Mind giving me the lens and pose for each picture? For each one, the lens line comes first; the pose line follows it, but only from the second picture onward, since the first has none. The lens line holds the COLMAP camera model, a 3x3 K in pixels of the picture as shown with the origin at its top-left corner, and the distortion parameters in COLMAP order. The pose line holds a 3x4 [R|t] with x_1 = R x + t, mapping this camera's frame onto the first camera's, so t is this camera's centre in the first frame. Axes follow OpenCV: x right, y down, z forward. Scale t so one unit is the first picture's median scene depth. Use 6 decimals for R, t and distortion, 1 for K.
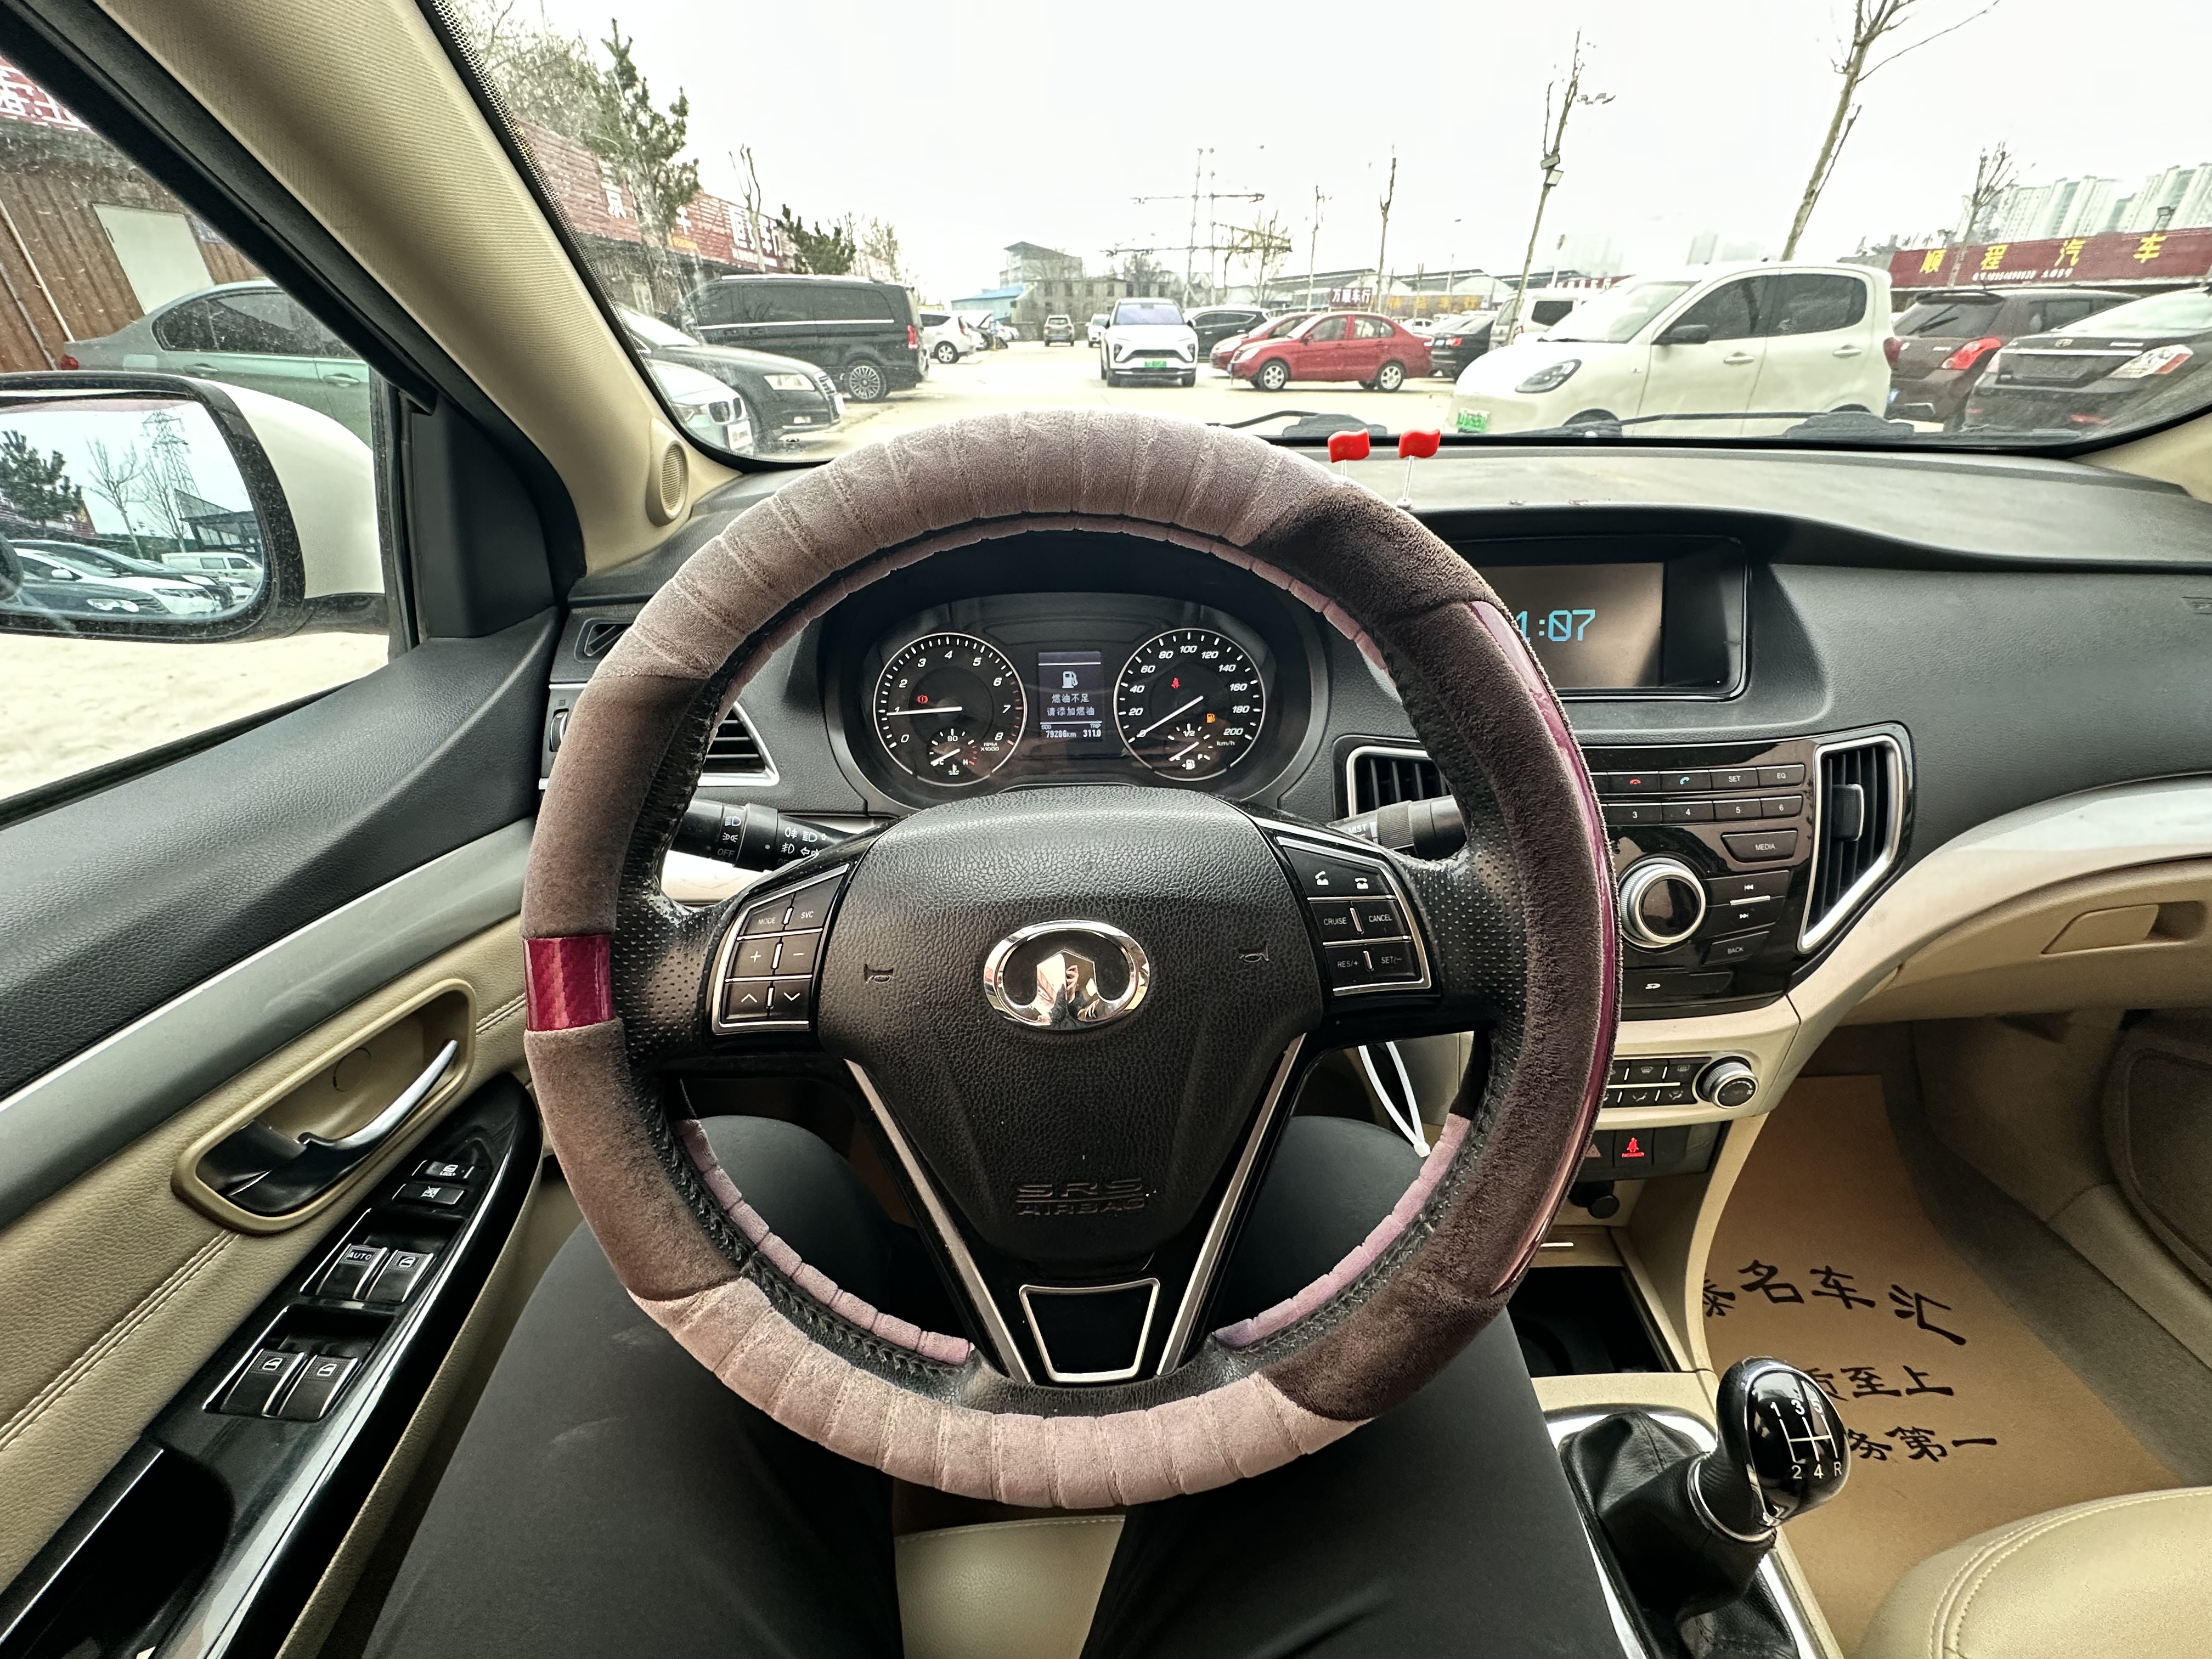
lens RADIAL K [[898.2, 0, 1116.9], [0, 898.2, 822.6], [0, 0, 1]] dist [0.000276, 0.000461]
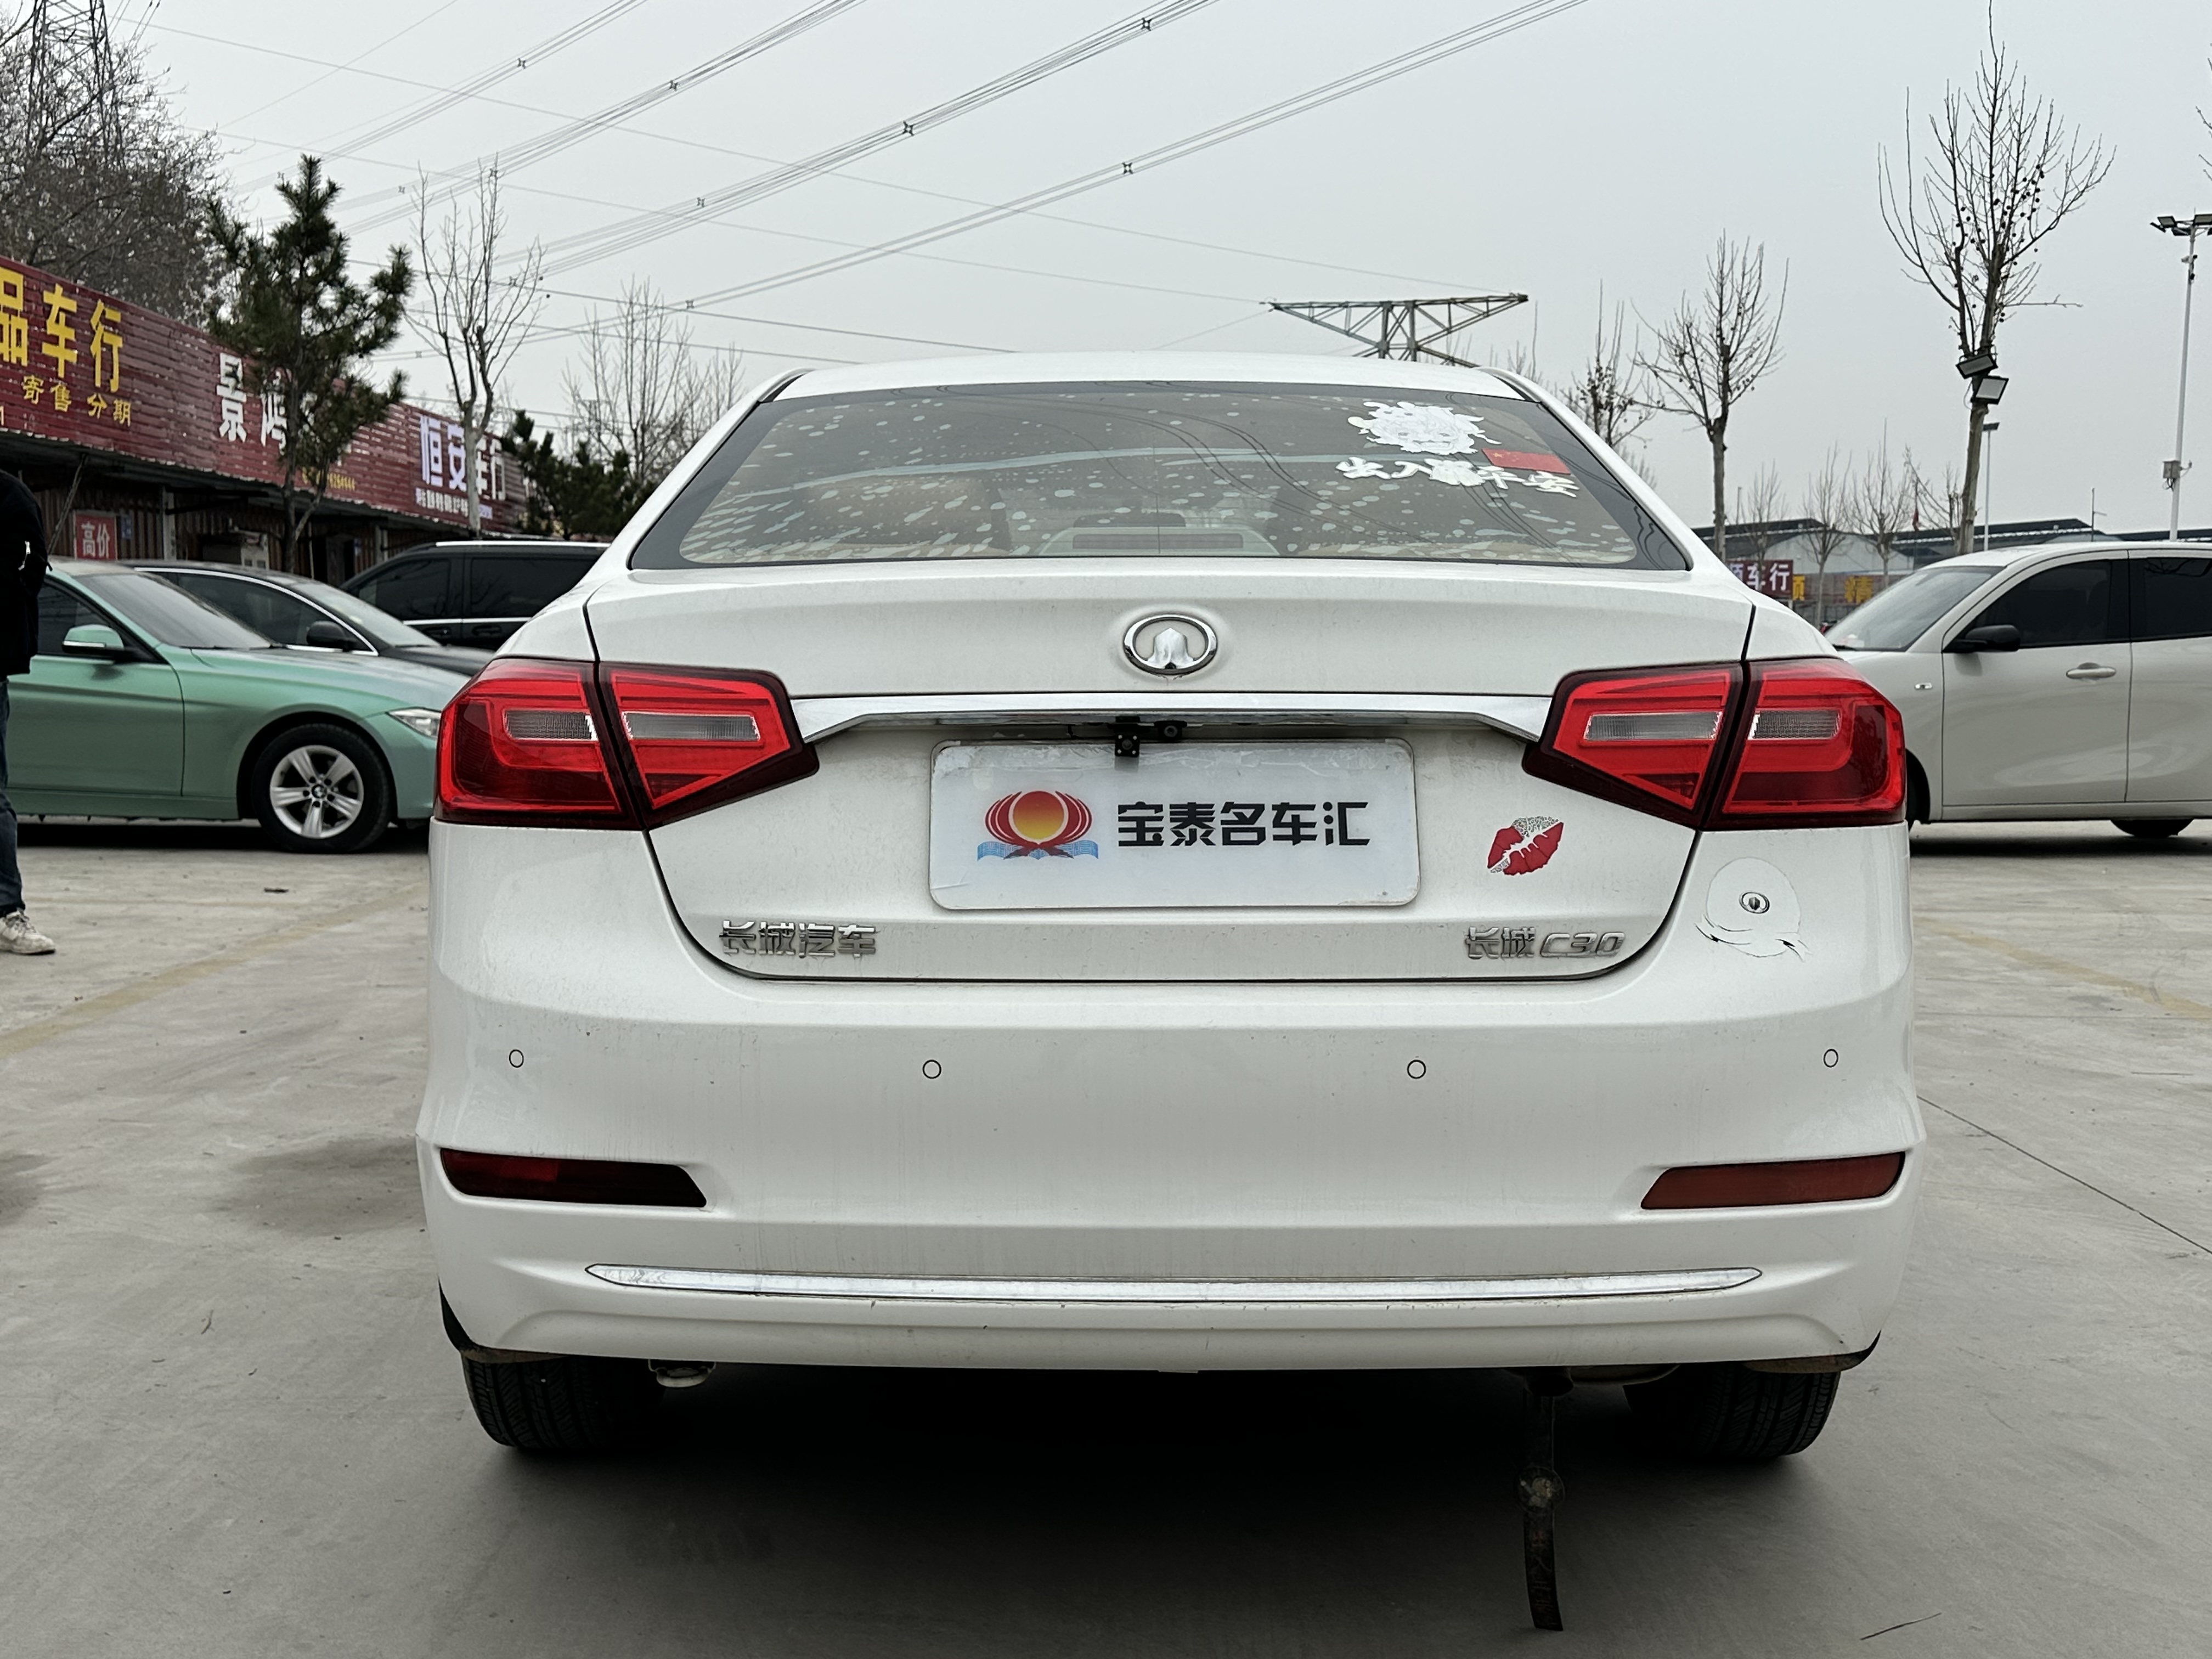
lens RADIAL K [[2406.2, 0, 1098.6], [0, 2406.2, 839.8], [0, 0, 1]] dist [0.187848, -0.386696]
pose [[0.998899, 0.012076, -0.045331, 0.028606], [-0.029552, 0.912446, -0.408130, 0.137866], [0.036433, 0.409020, 0.911798, -0.241296]]
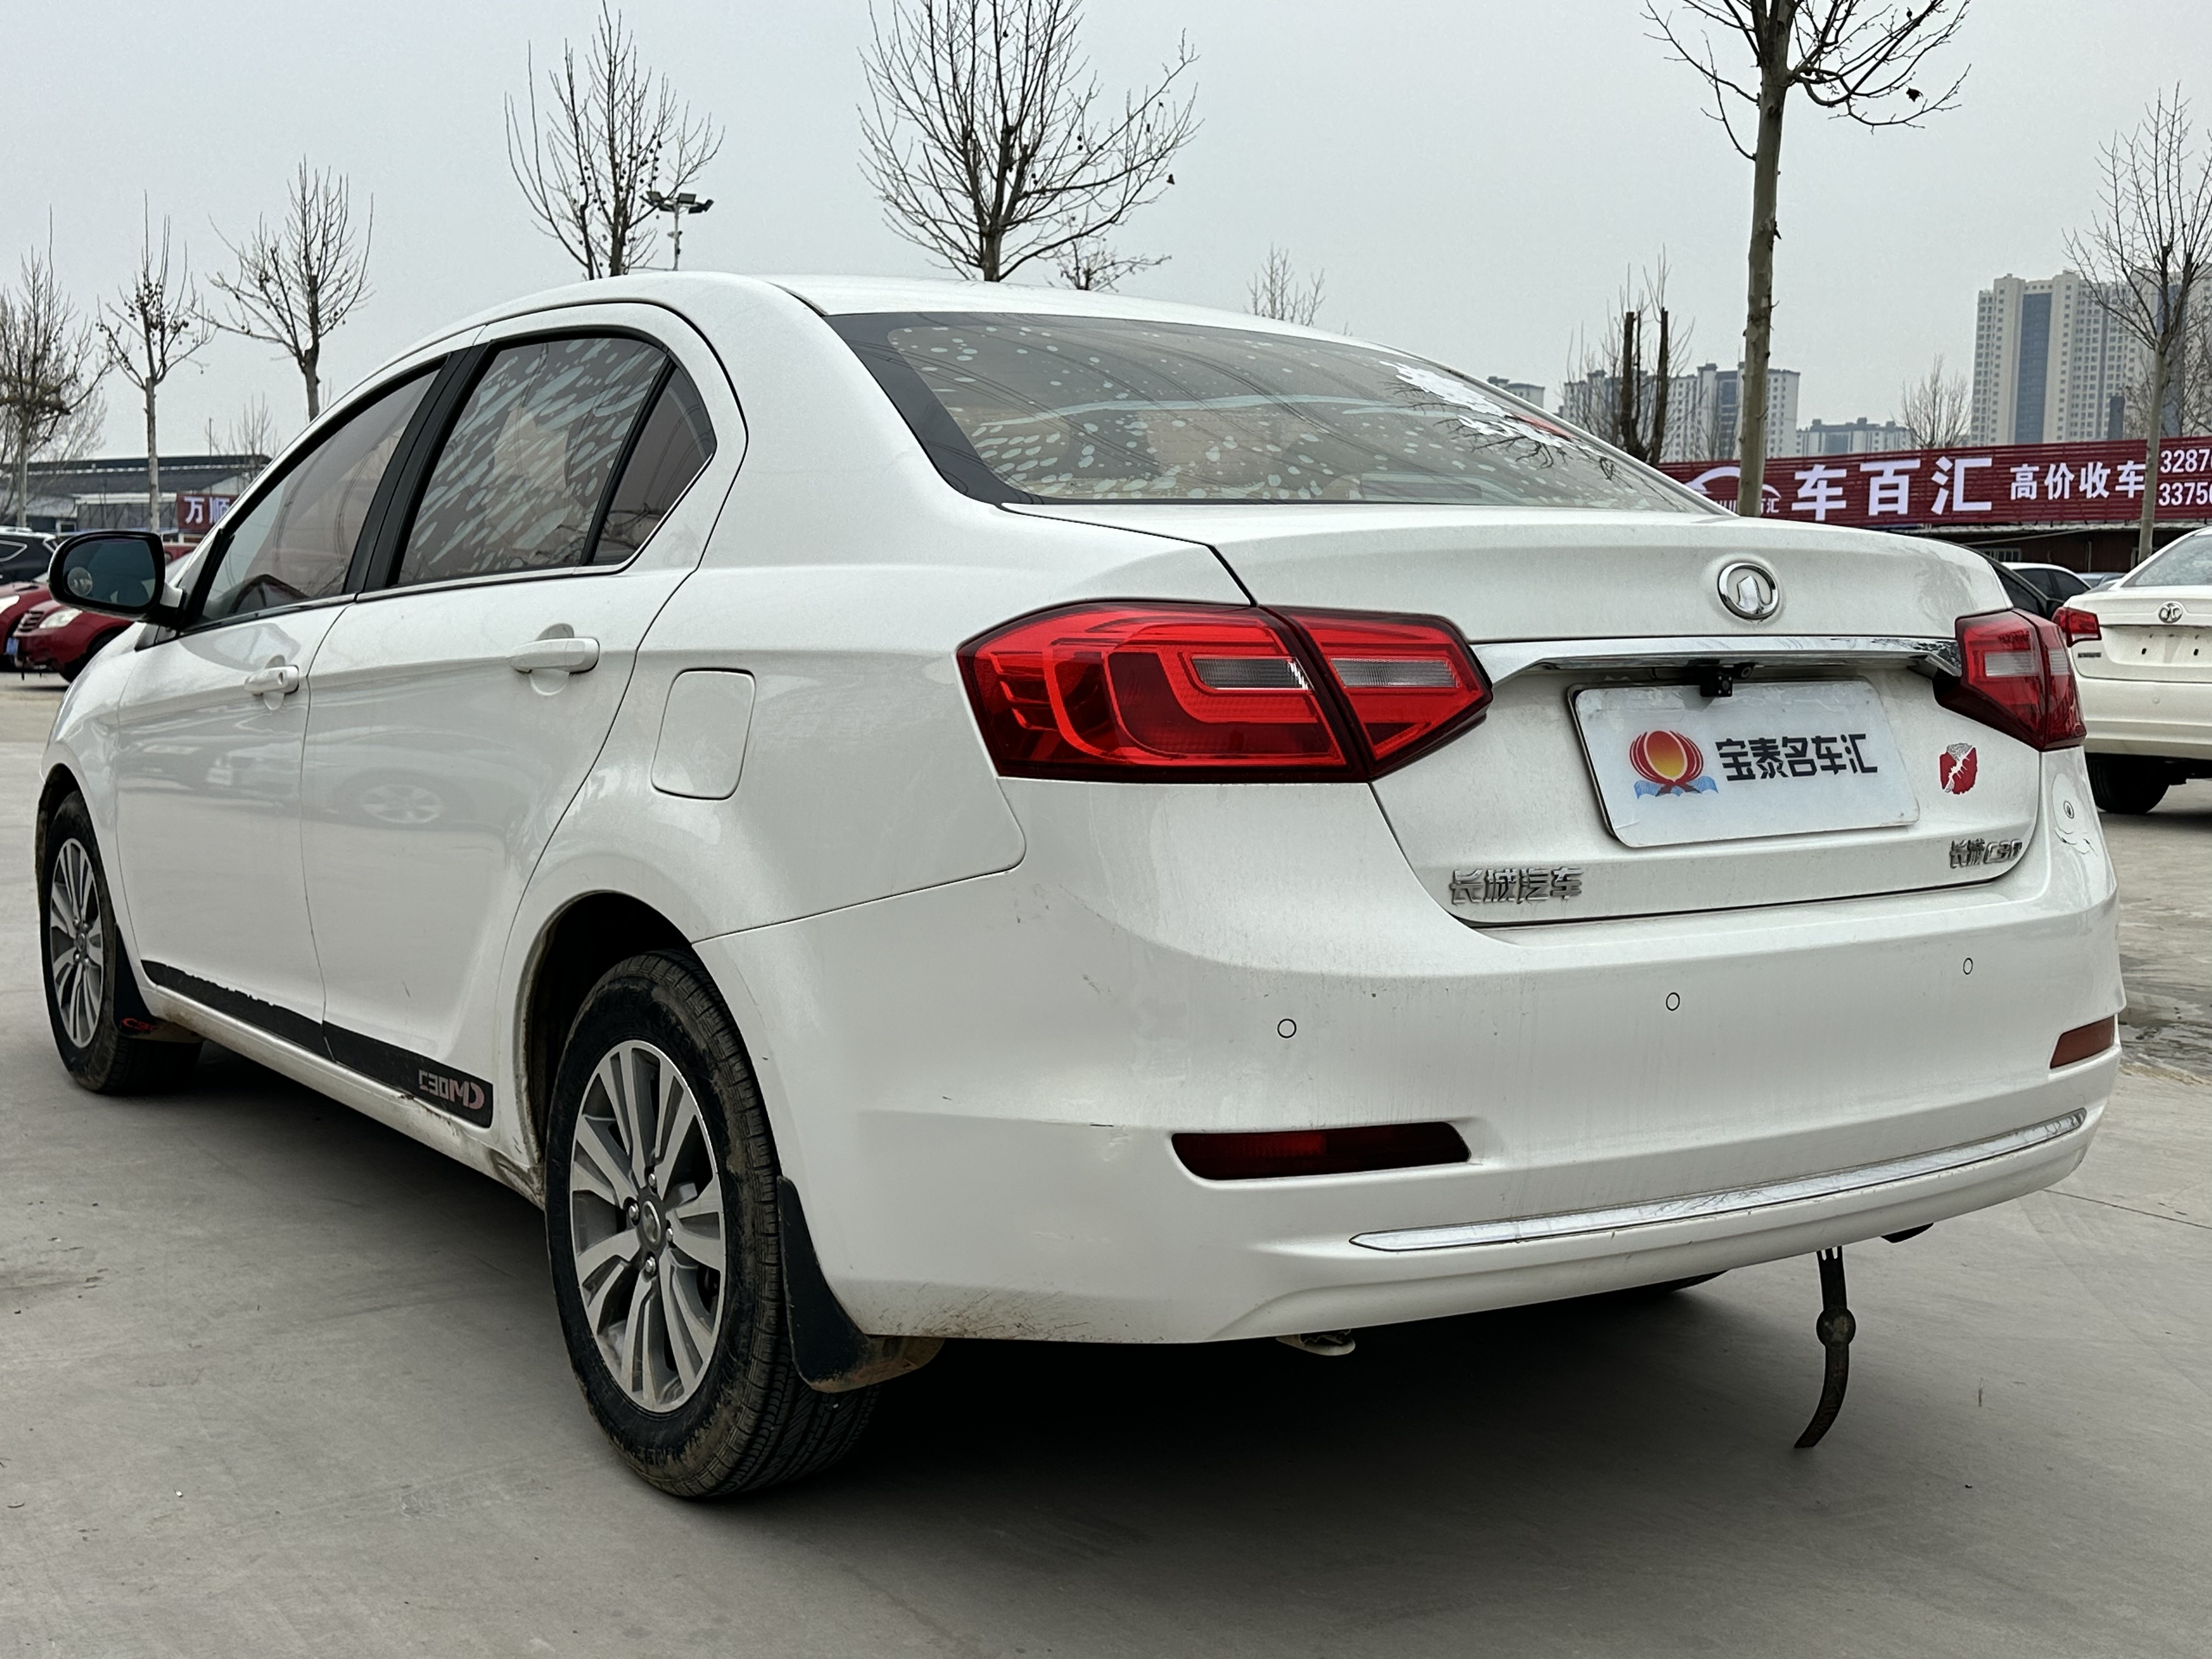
lens RADIAL K [[2406.2, 0, 1098.6], [0, 2406.2, 839.8], [0, 0, 1]] dist [0.187848, -0.386696]
pose [[0.844540, -0.035083, 0.534342, -0.086536], [0.240377, 0.916504, -0.319748, 0.123551], [-0.478509, 0.398484, 0.782457, -0.211971]]
